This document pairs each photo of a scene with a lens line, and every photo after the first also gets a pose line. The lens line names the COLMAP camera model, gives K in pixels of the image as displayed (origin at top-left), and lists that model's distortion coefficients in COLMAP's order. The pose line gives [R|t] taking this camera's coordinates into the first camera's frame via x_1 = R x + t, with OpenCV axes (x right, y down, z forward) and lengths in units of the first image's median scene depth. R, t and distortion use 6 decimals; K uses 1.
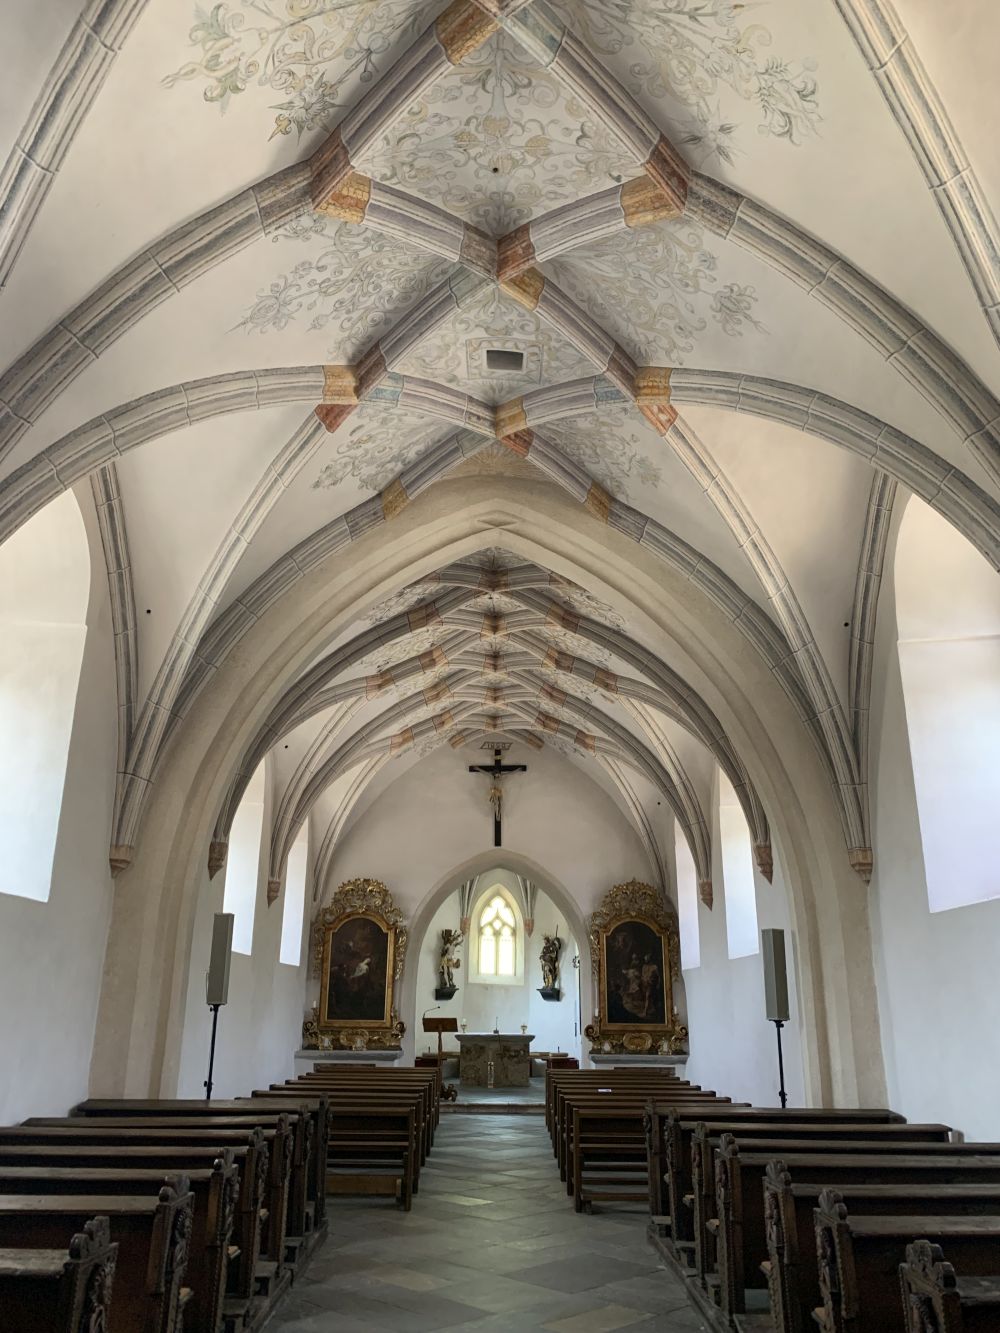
lens RADIAL K [[1022.6, 0, 509.9], [0, 1022.6, 661.3], [0, 0, 1]] dist [0.169714, -0.518054]
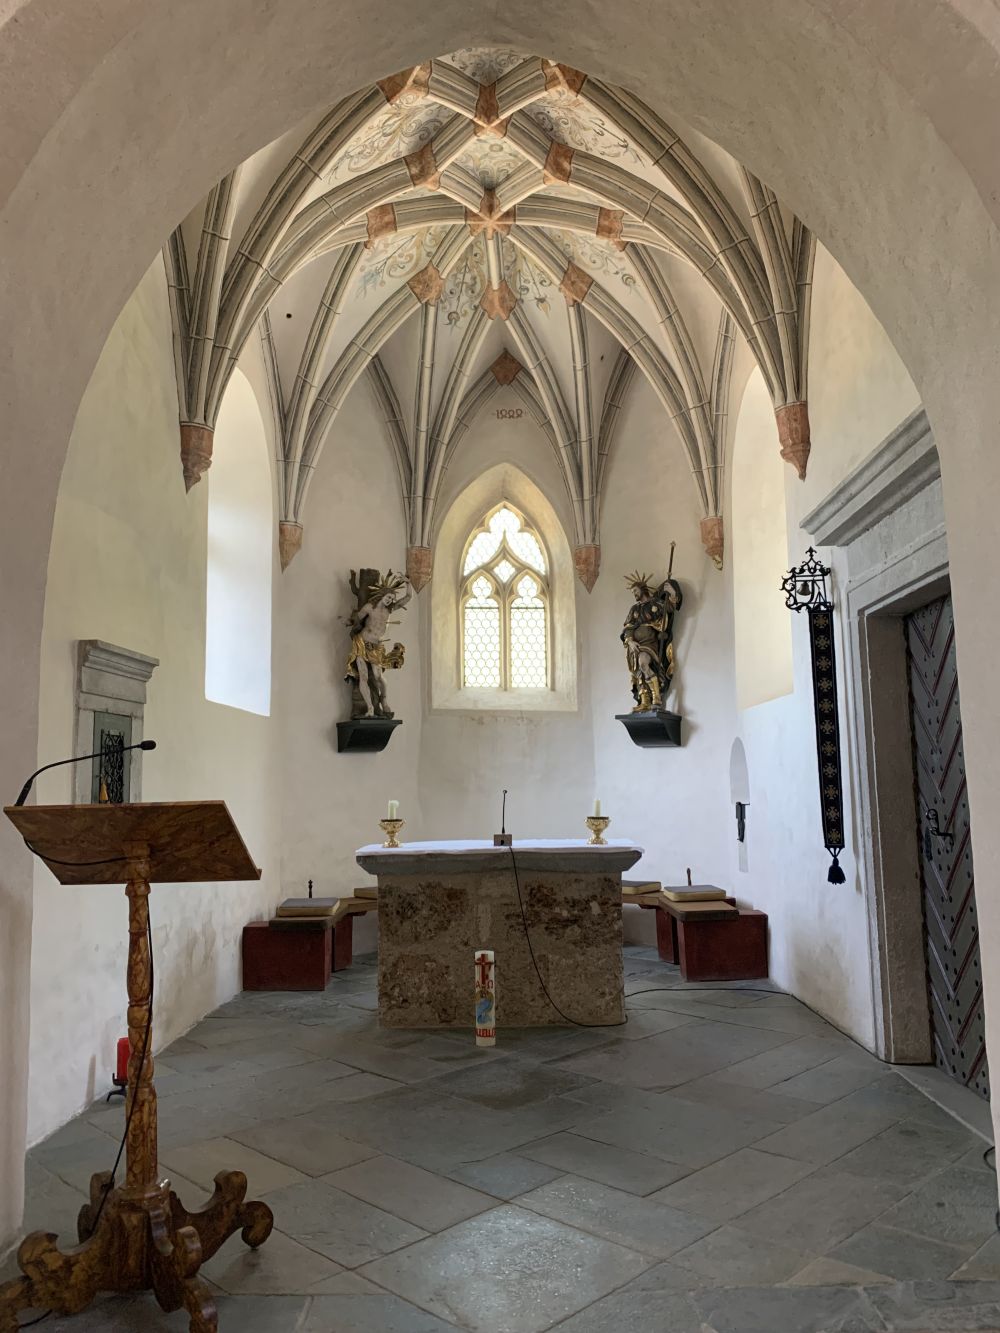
lens RADIAL K [[1022.6, 0, 509.9], [0, 1022.6, 661.3], [0, 0, 1]] dist [0.169714, -0.518054]
pose [[0.999483, -0.026942, -0.017542, -0.004454], [0.029941, 0.978780, 0.202712, 0.221944], [0.011709, -0.203133, 0.979081, 0.645332]]
